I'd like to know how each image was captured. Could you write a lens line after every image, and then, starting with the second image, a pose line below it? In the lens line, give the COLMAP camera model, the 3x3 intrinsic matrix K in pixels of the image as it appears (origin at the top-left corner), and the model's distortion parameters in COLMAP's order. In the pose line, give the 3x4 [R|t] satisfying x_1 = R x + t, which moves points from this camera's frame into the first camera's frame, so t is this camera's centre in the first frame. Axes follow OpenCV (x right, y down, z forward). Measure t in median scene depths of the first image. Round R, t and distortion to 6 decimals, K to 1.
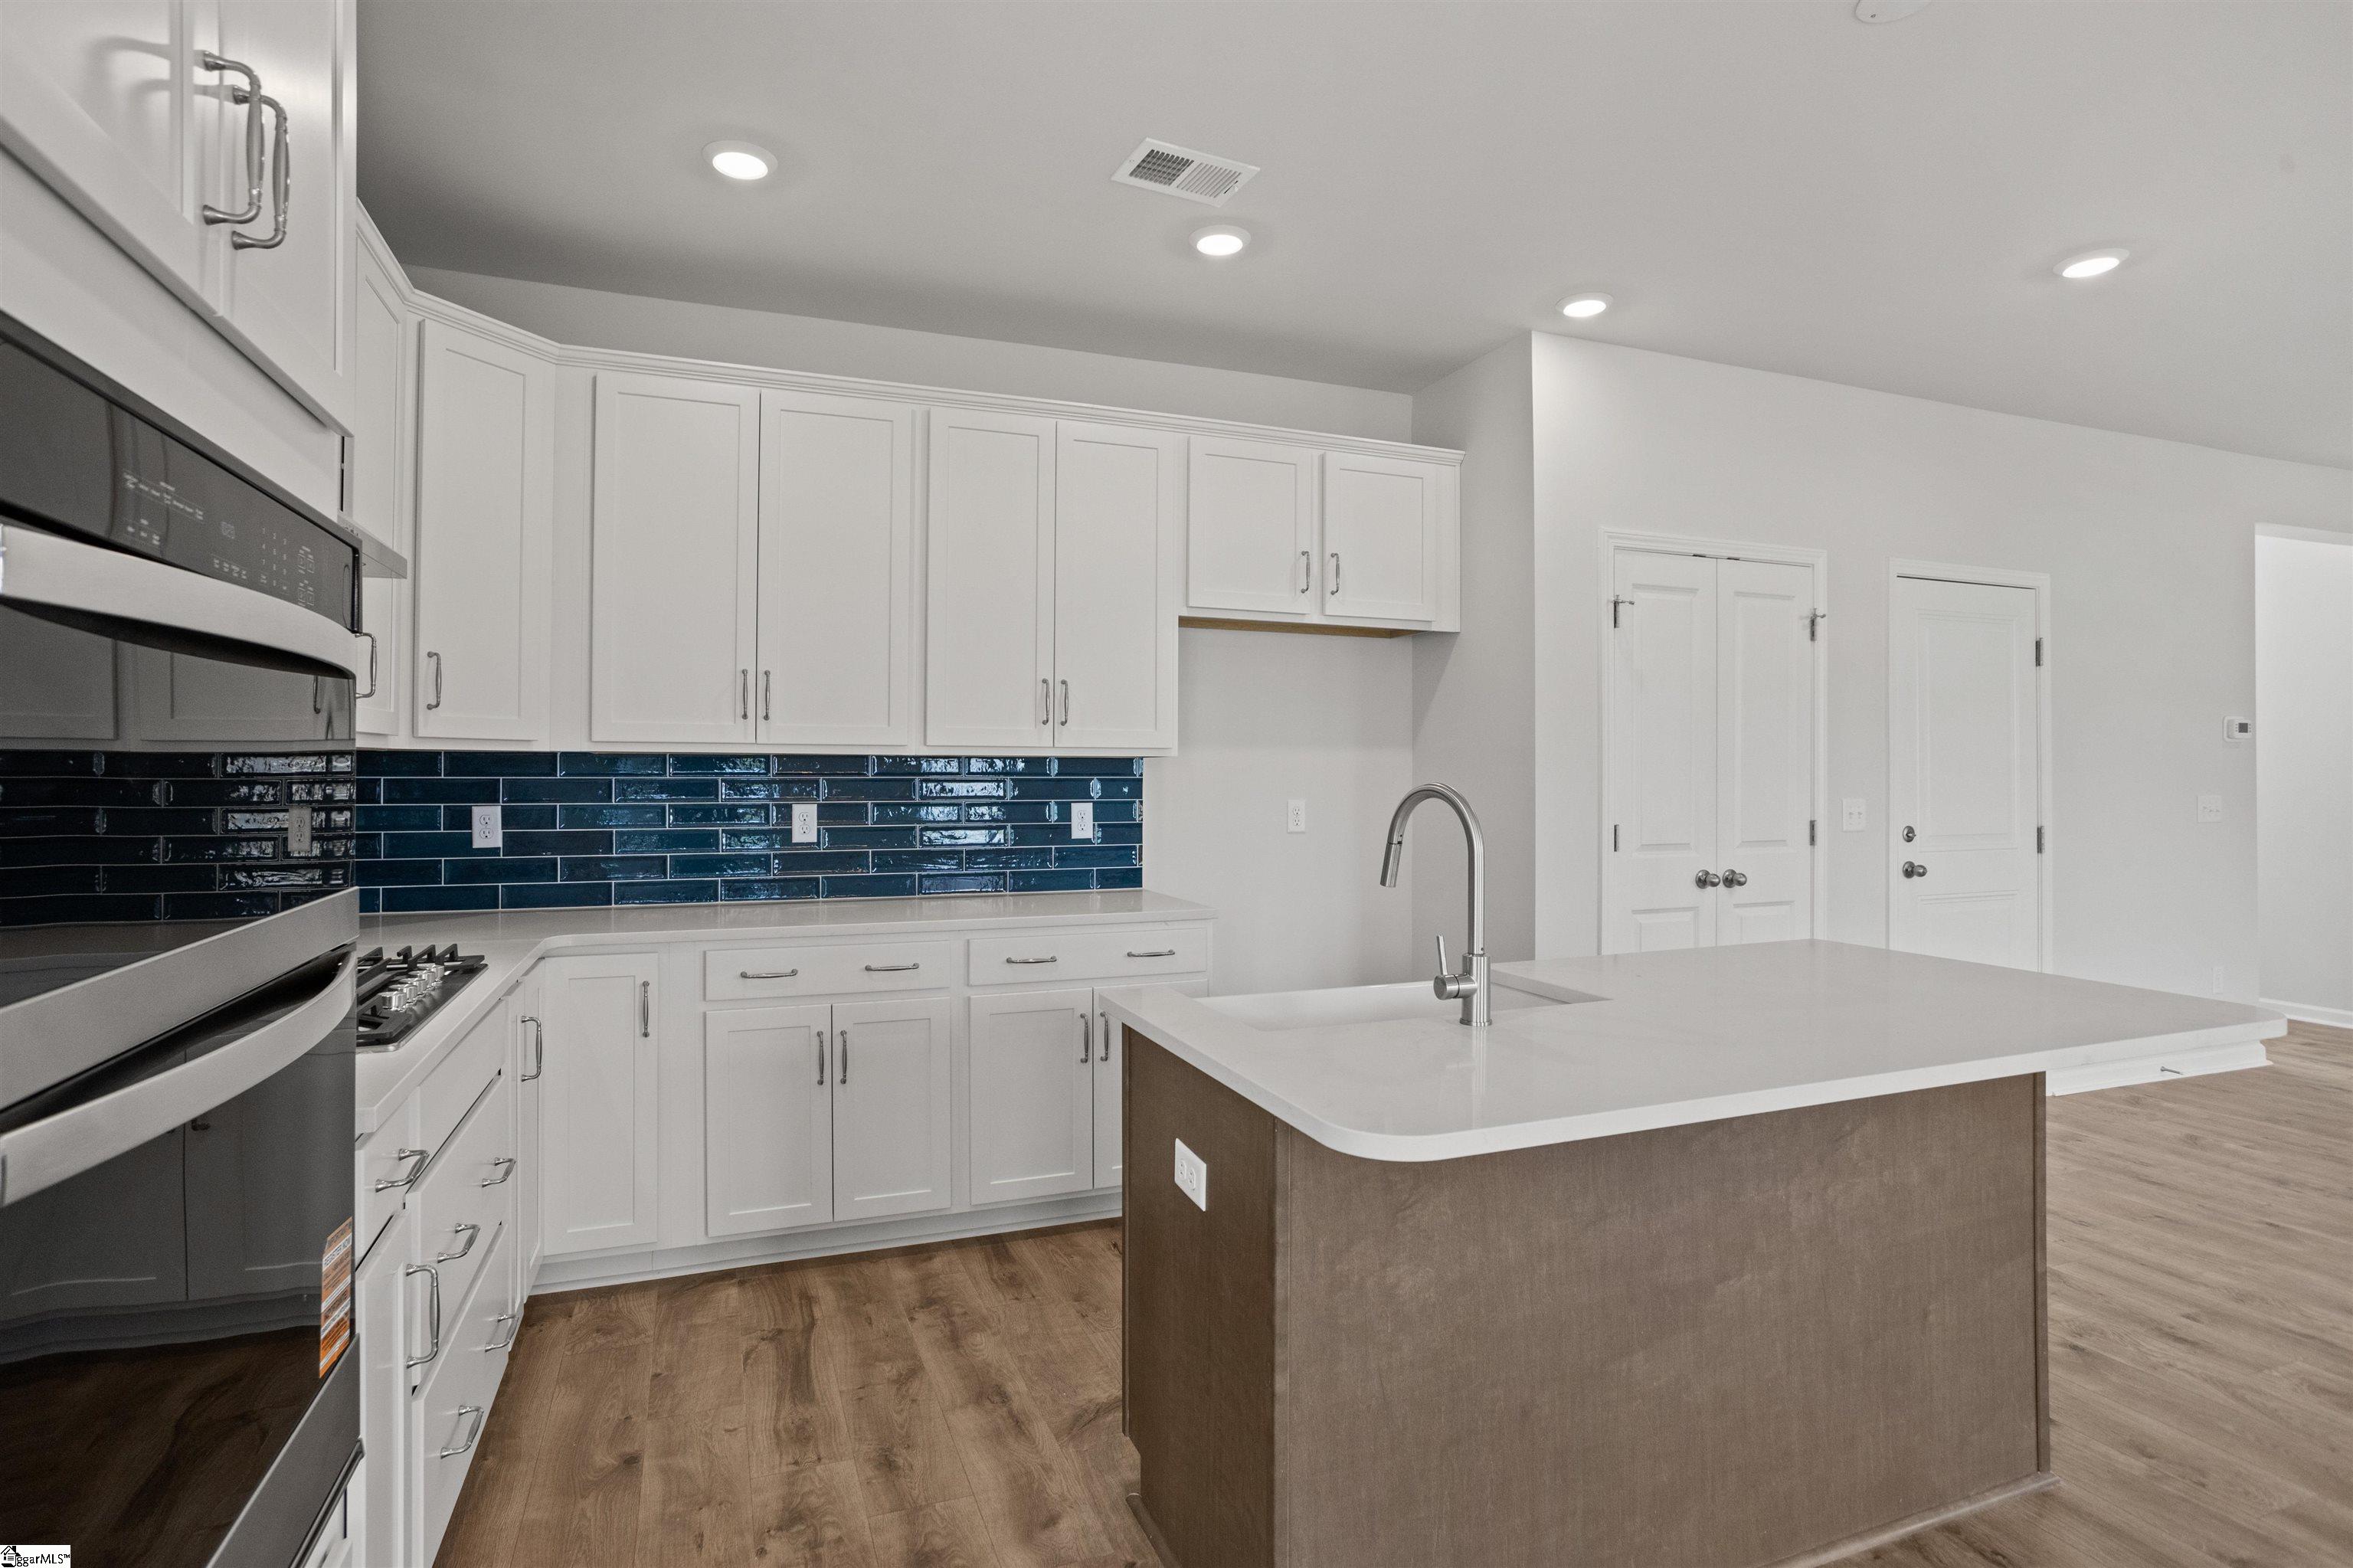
lens RADIAL K [[1187.5, 0, 1149.6], [0, 1187.5, 766.3], [0, 0, 1]] dist [-0.029308, 0.006649]
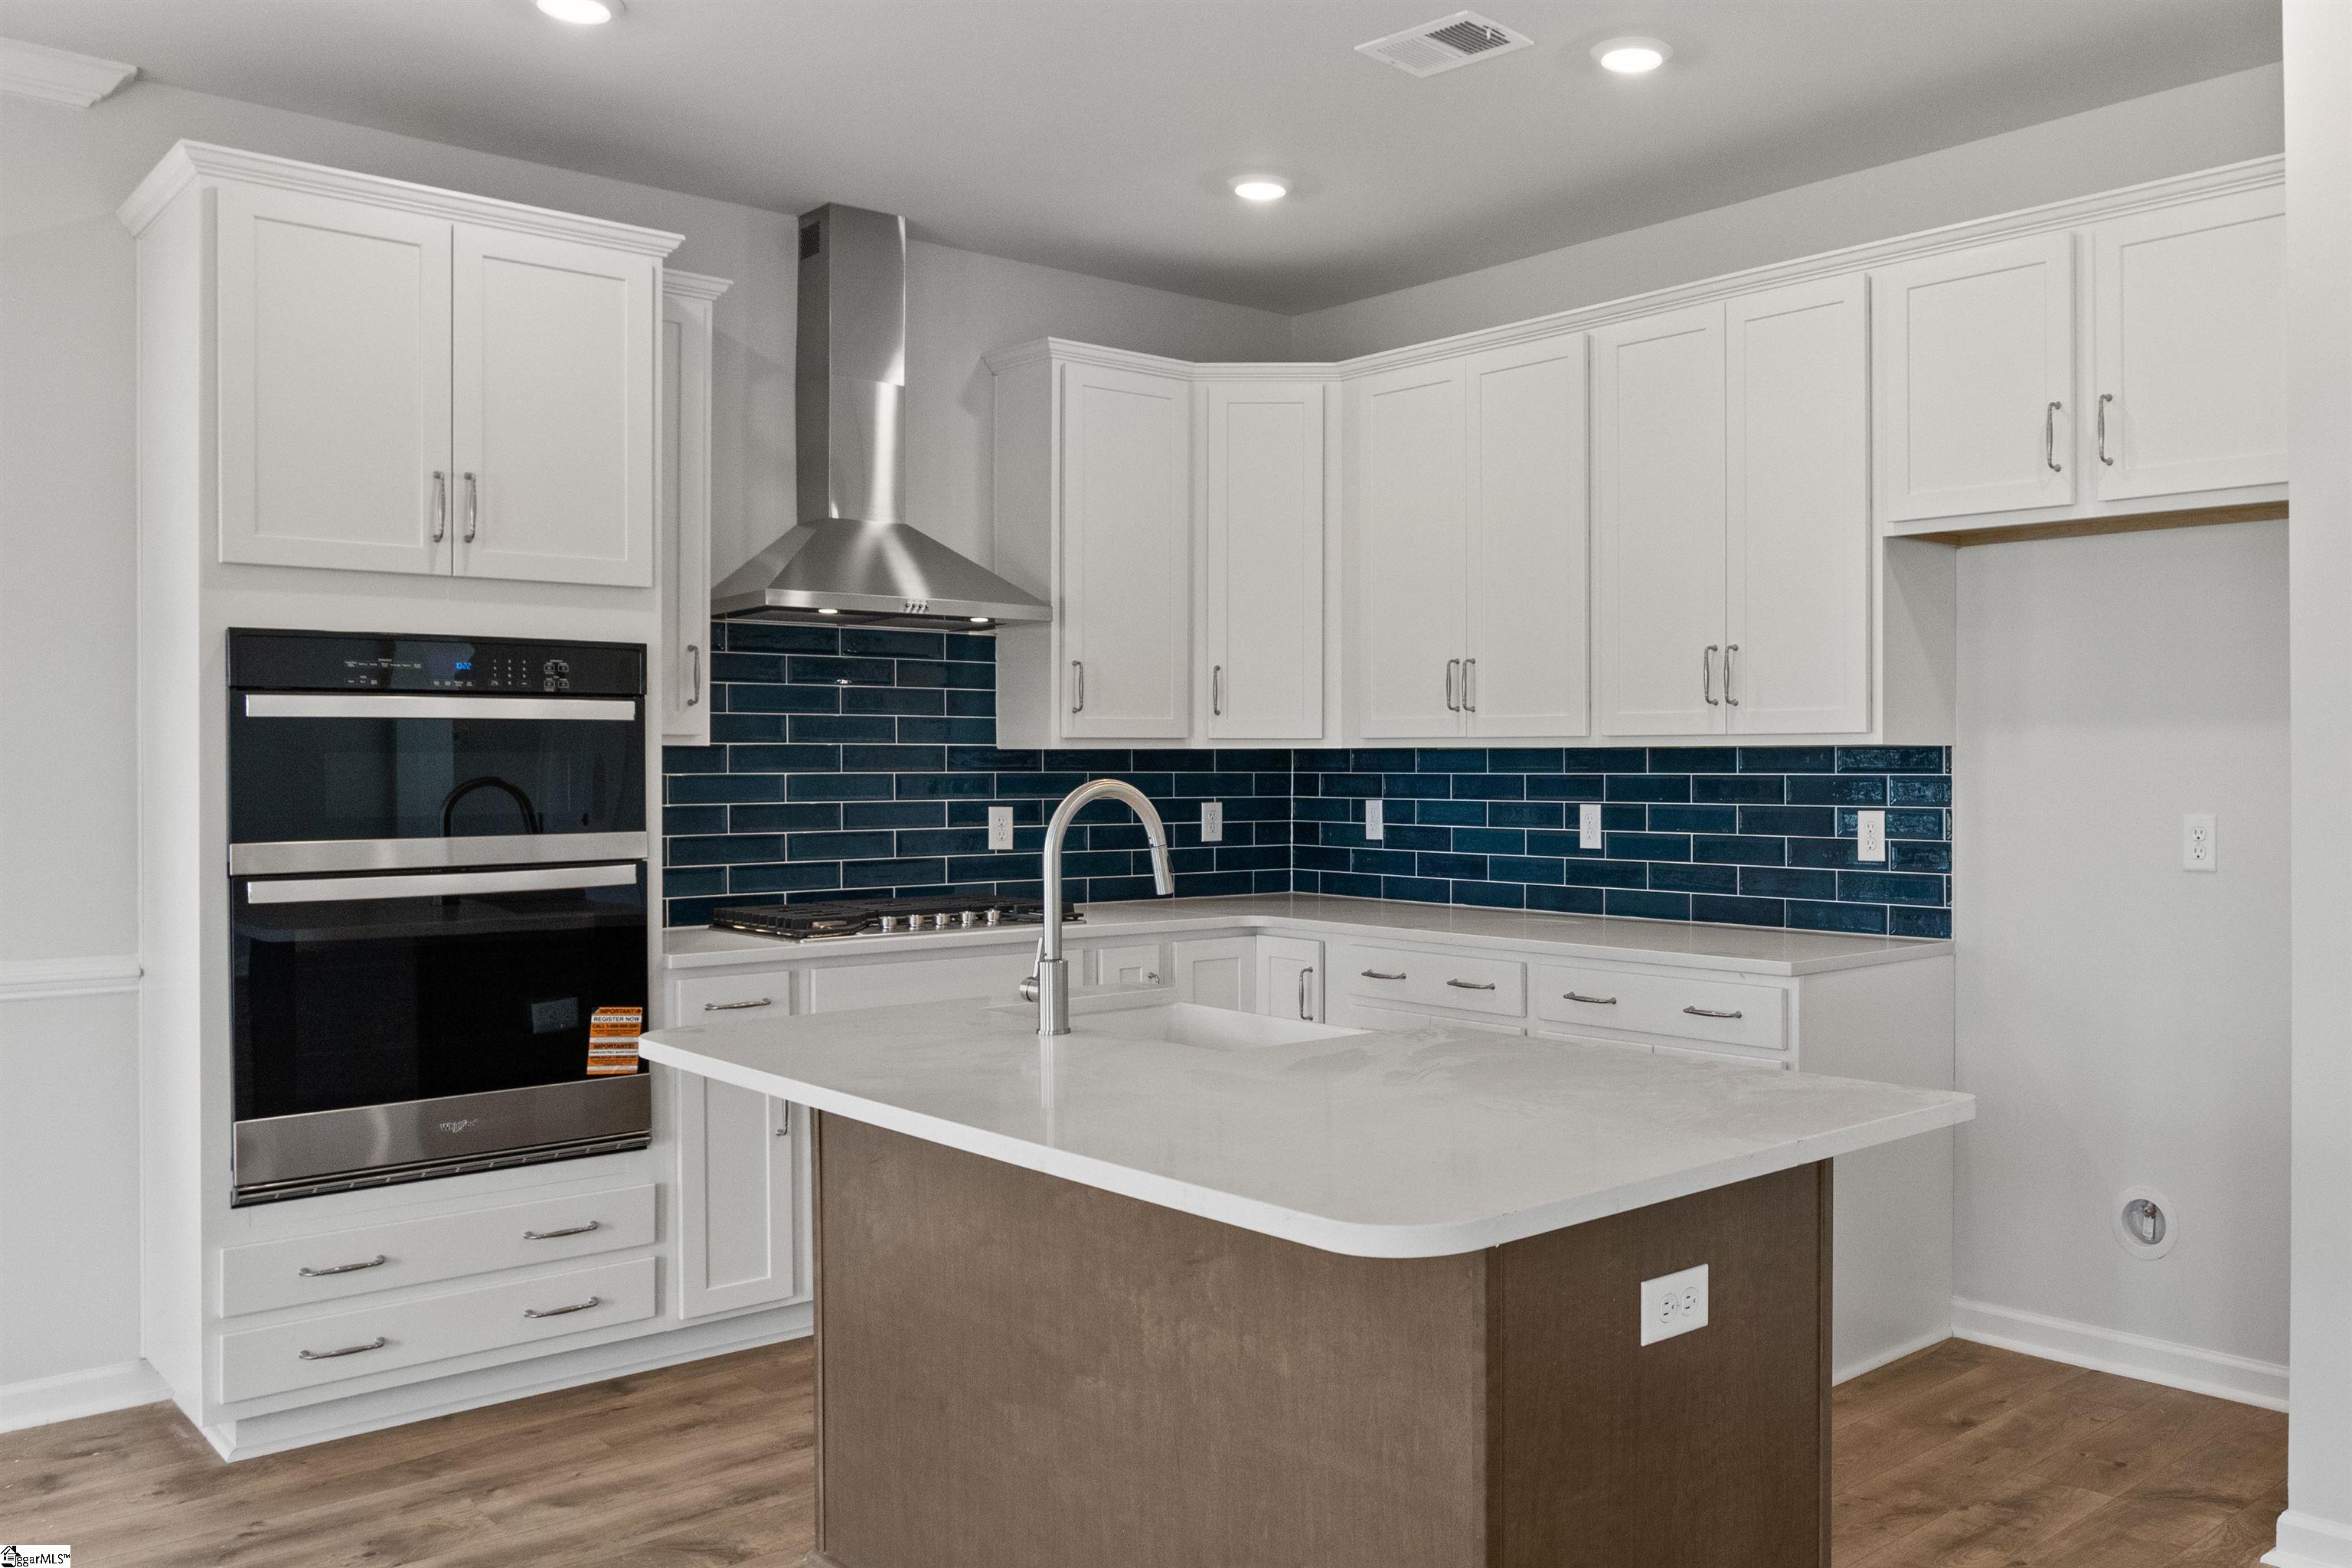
lens RADIAL K [[1883.7, 0, 1522.9], [0, 1883.7, 772.4], [0, 0, 1]] dist [-0.052363, 0.040752]
pose [[0.417268, 0.000968, -0.908783, 1.007653], [0.006872, 0.999967, 0.004220, 0.002294], [0.908757, -0.008007, 0.417248, 0.400876]]
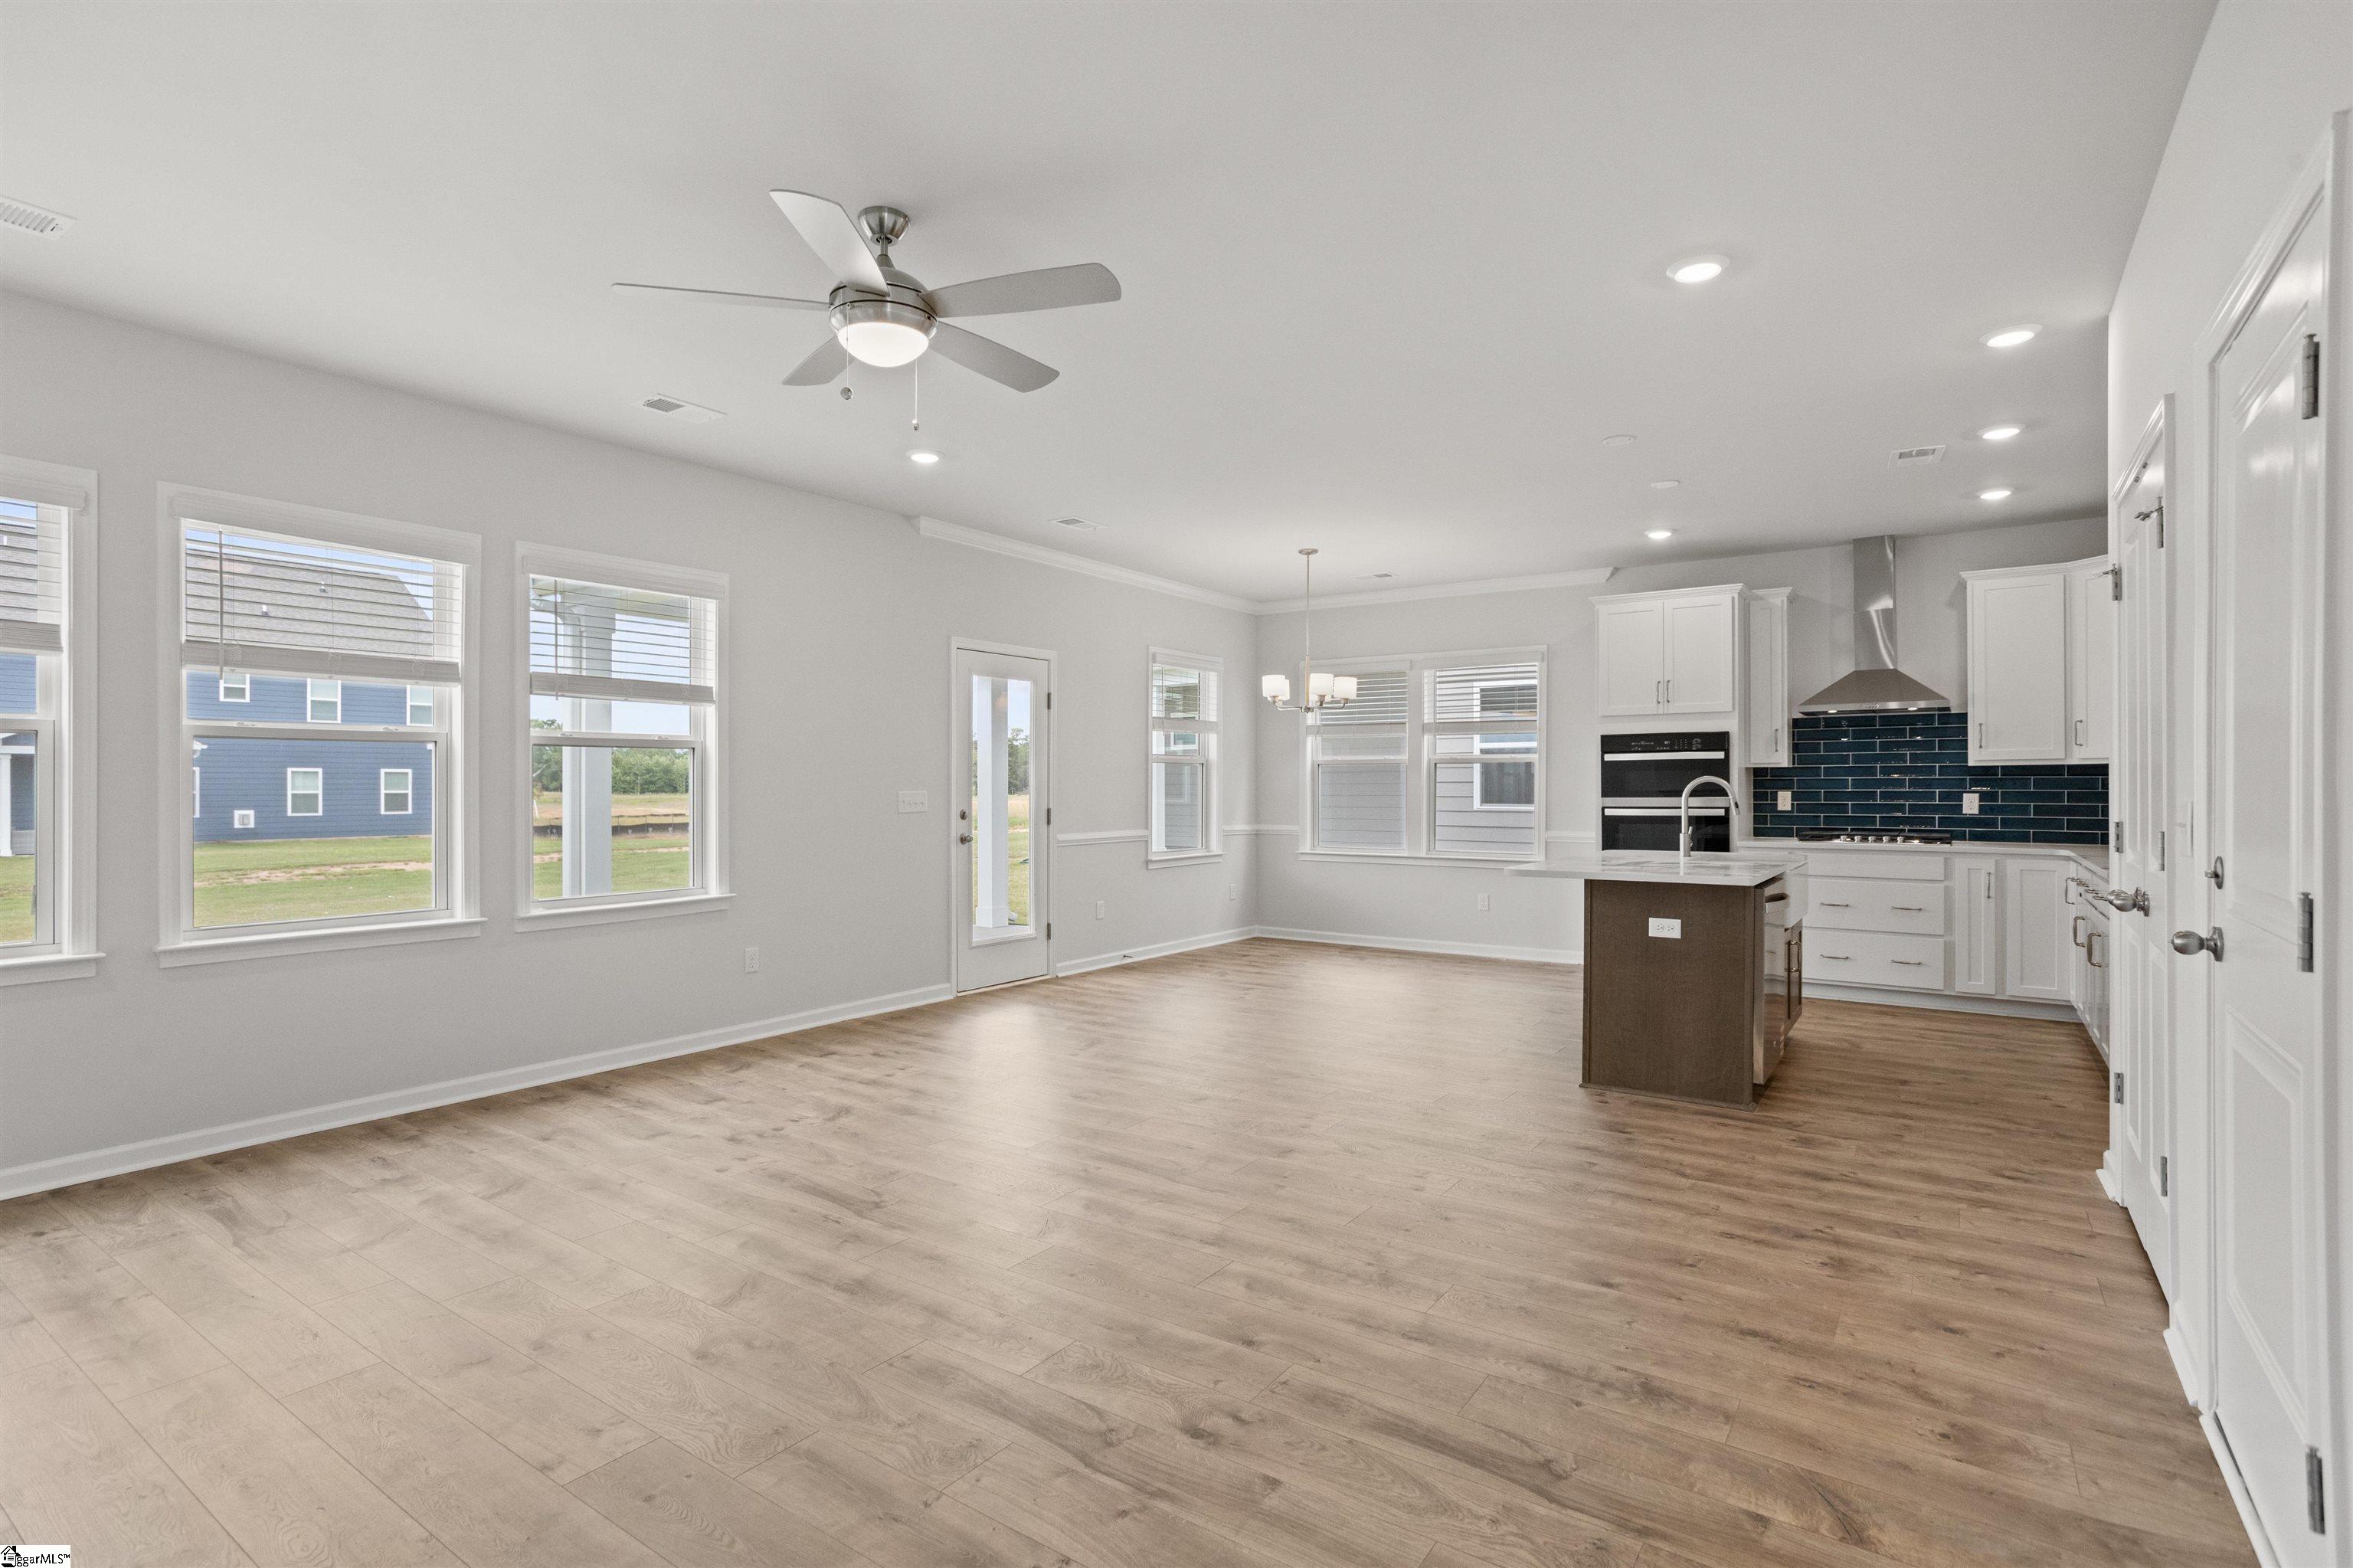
lens RADIAL K [[1150.1, 0, 1153.2], [0, 1150.1, 787.4], [0, 0, 1]] dist [-0.038563, 0.025625]
pose [[-0.837213, -0.000797, -0.546876, 1.659546], [0.002256, 0.999985, -0.004911, 0.029508], [0.546872, -0.005346, -0.837199, 1.489946]]
